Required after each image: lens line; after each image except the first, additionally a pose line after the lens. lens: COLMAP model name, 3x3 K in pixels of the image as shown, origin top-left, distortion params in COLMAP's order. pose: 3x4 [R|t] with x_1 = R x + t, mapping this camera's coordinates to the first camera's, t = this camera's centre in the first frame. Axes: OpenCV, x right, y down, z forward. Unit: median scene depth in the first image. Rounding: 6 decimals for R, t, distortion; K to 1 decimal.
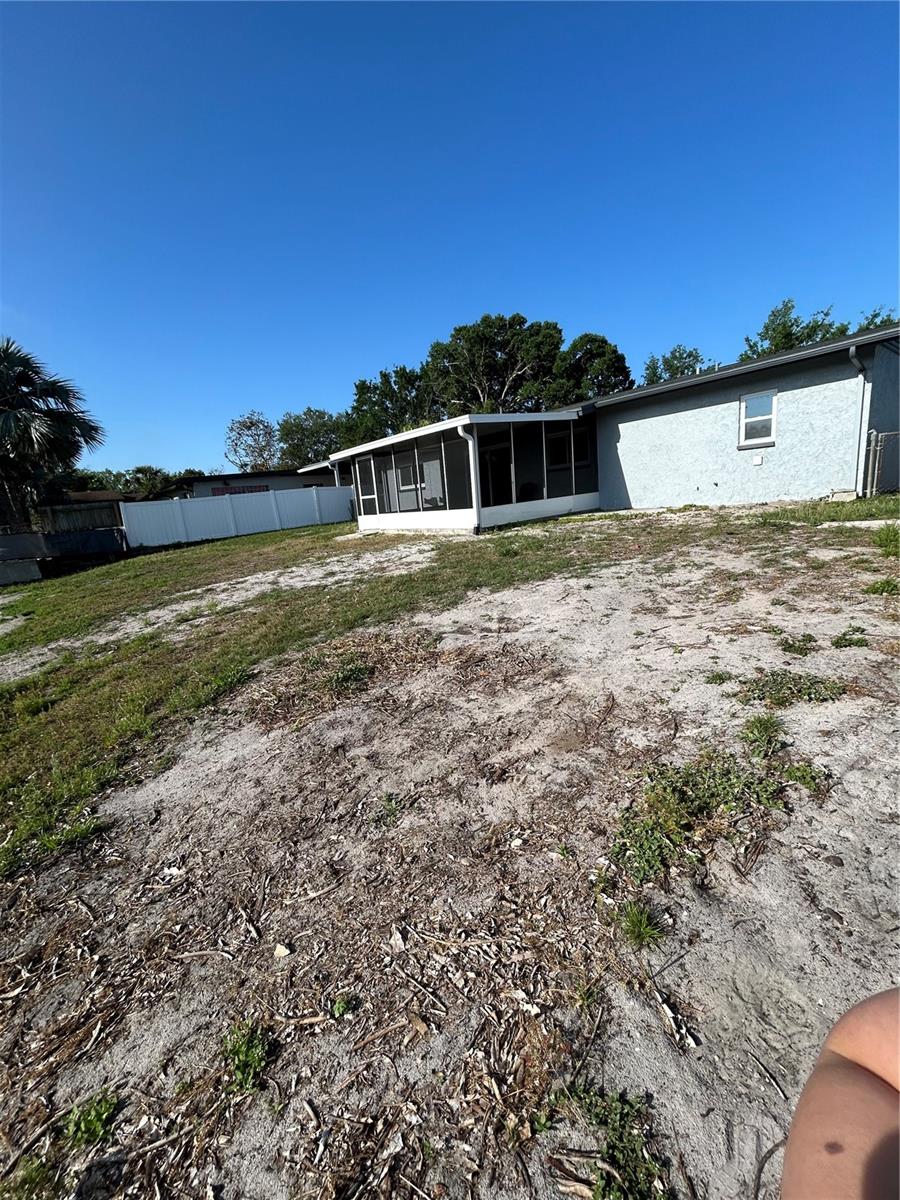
lens RADIAL K [[478.9, 0, 452.8], [0, 478.9, 600.1], [0, 0, 1]] dist [-0.001081, -0.000296]
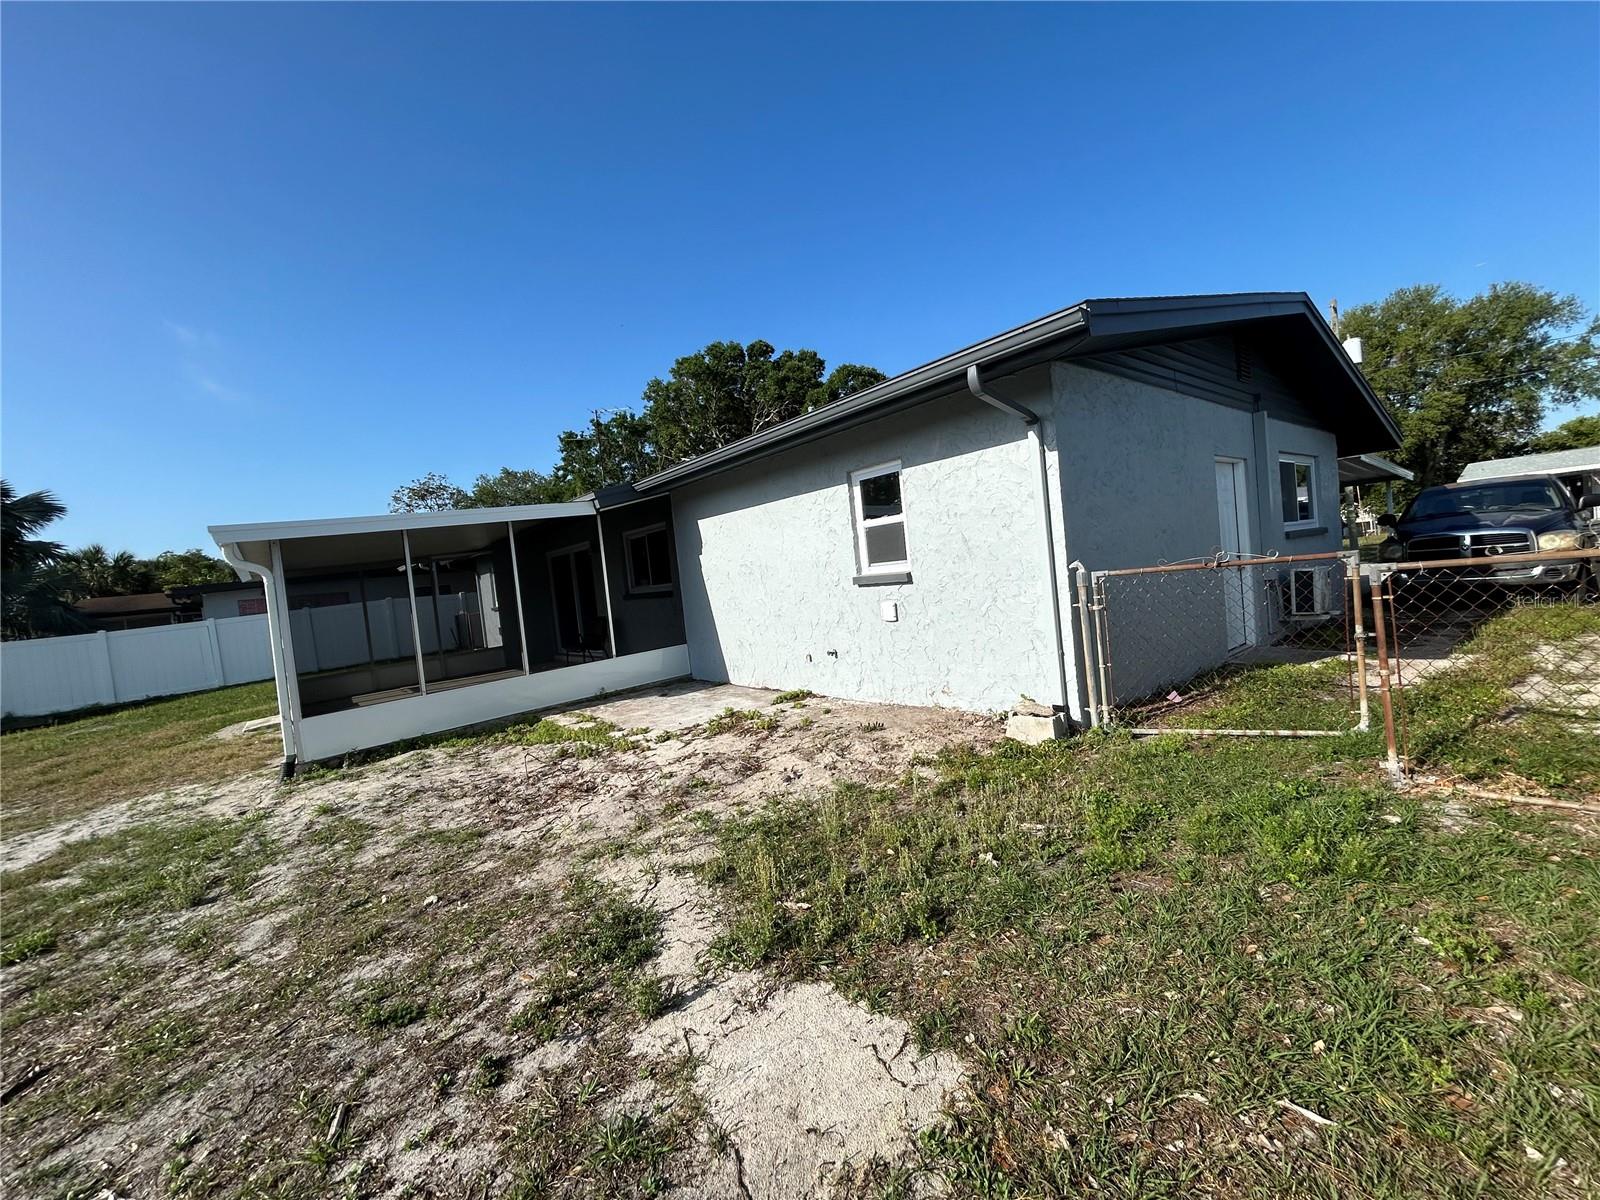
lens RADIAL K [[638.5, 0, 798.7], [0, 638.5, 596.2], [0, 0, 1]] dist [-0.001081, -0.000296]
pose [[0.999848, -0.016902, 0.004168, 0.444358], [0.017362, 0.985648, -0.167921, -0.167526], [-0.001270, 0.167968, 0.985792, 0.333305]]
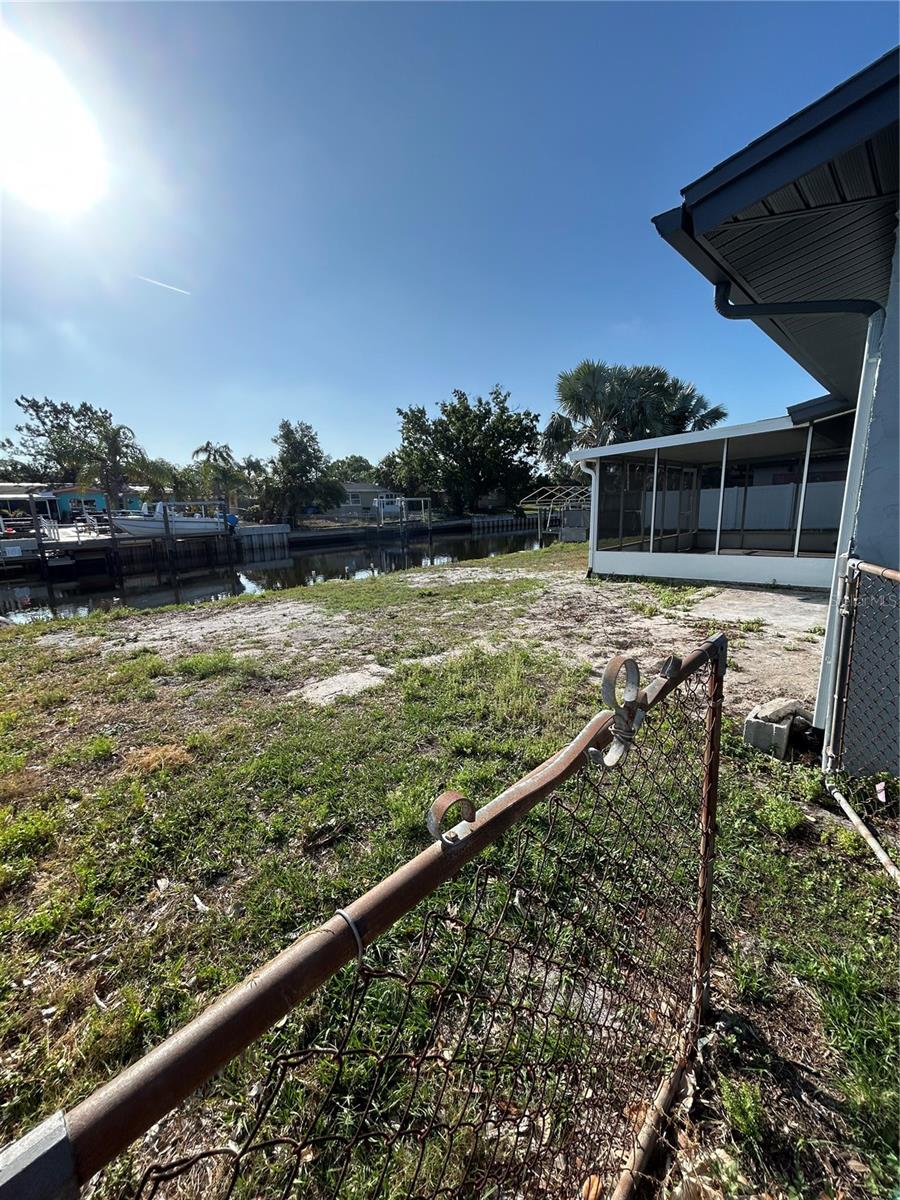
lens RADIAL K [[478.9, 0, 453.5], [0, 478.9, 597.6], [0, 0, 1]] dist [-0.001081, -0.000296]
pose [[0.118483, 0.275358, -0.954012, 0.976491], [-0.184502, 0.950154, 0.251330, -0.290937], [0.975664, 0.146239, 0.163382, 0.637475]]
